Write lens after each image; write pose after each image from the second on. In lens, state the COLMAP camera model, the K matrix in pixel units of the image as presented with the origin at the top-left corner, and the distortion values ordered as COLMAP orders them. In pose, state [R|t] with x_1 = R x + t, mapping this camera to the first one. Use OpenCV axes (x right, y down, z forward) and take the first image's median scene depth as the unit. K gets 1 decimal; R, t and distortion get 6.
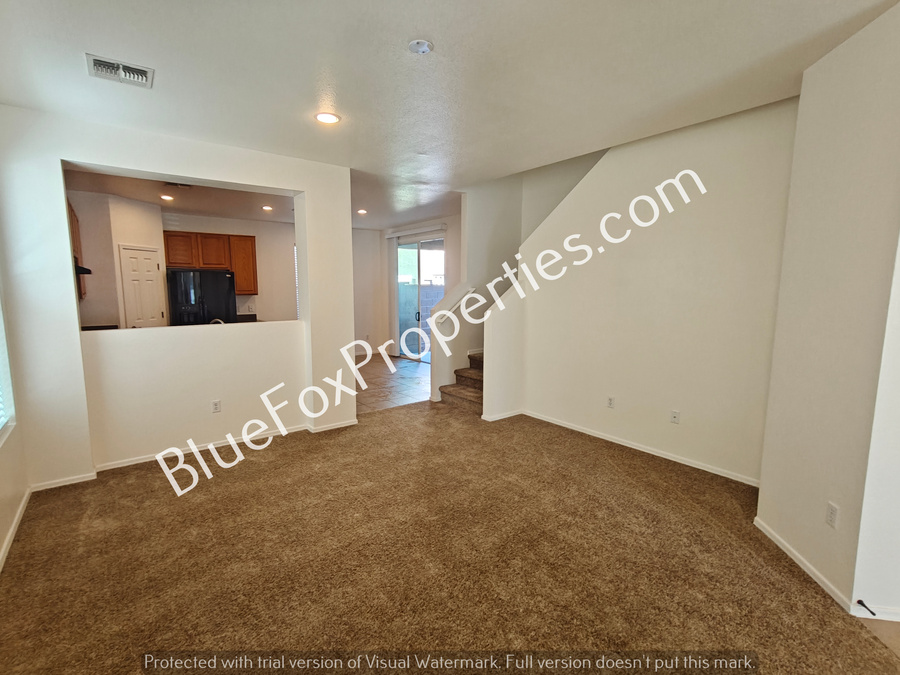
lens RADIAL K [[432.5, 0, 444.1], [0, 432.5, 338.9], [0, 0, 1]] dist [0.001440, 0.000607]
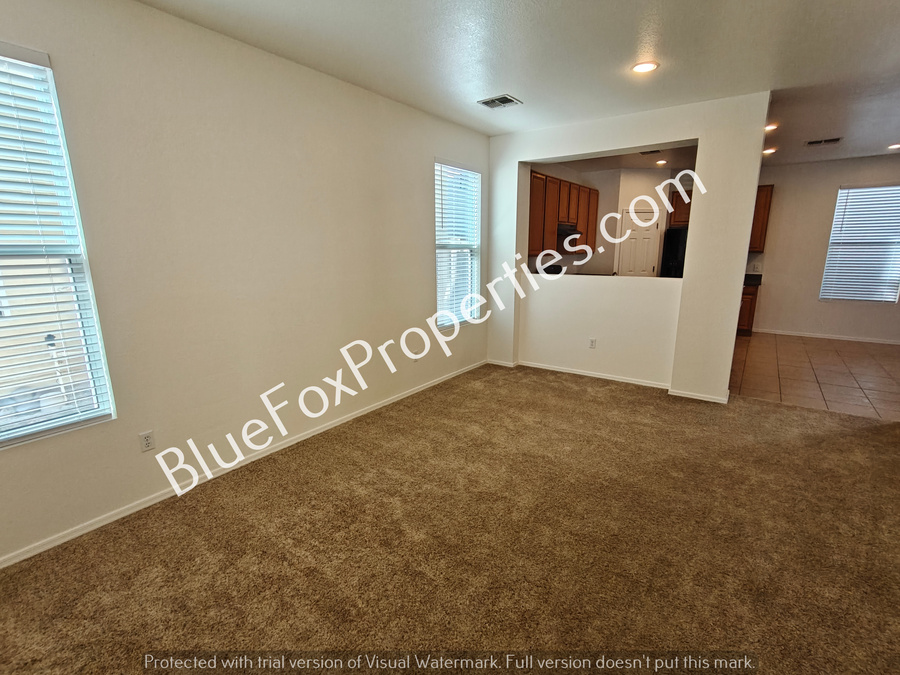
lens RADIAL K [[432.5, 0, 442.2], [0, 432.5, 341.4], [0, 0, 1]] dist [0.001440, 0.000607]
pose [[0.280871, 0.203225, -0.937982, 0.516044], [-0.106199, 0.977903, 0.180074, -0.026202], [0.953852, 0.049035, 0.296247, 0.240450]]
